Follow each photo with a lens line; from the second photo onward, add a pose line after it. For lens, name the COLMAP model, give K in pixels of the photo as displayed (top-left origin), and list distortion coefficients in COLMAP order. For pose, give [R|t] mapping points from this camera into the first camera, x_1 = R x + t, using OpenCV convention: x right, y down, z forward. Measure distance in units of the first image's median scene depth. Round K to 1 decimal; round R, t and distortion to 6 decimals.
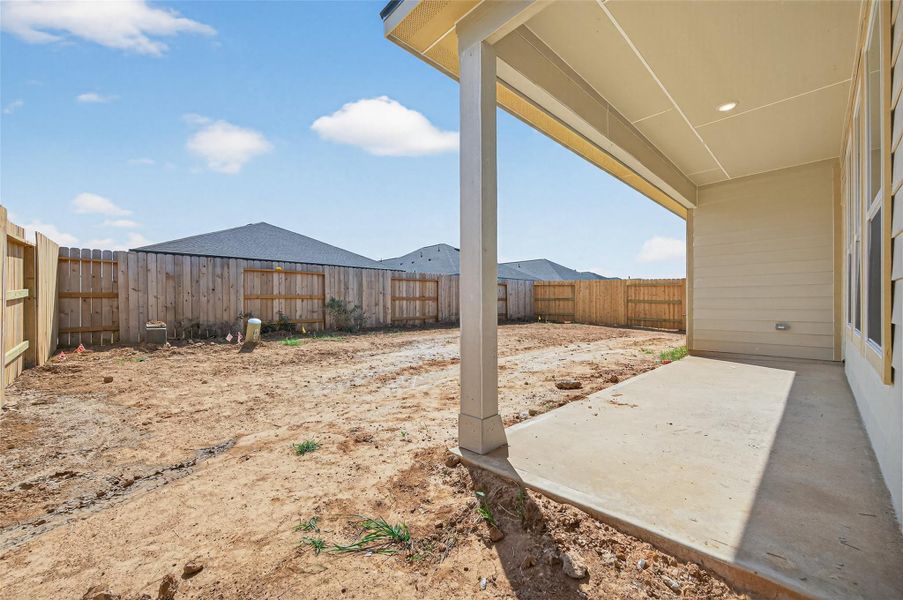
lens RADIAL K [[350.1, 0, 451.9], [0, 350.1, 300.1], [0, 0, 1]] dist [0.000430, 0.000261]
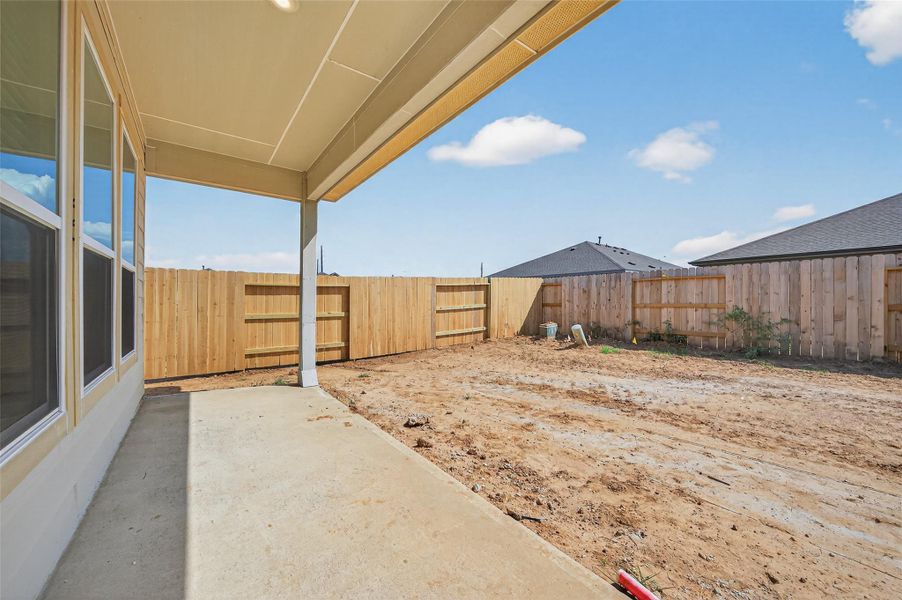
lens RADIAL K [[349.7, 0, 450.1], [0, 349.7, 301.6], [0, 0, 1]] dist [0.000430, 0.000261]
pose [[-0.129418, -0.002297, -0.991588, 0.516593], [0.004173, 0.999987, -0.002861, -0.019524], [0.991581, -0.004508, -0.129406, 0.528354]]
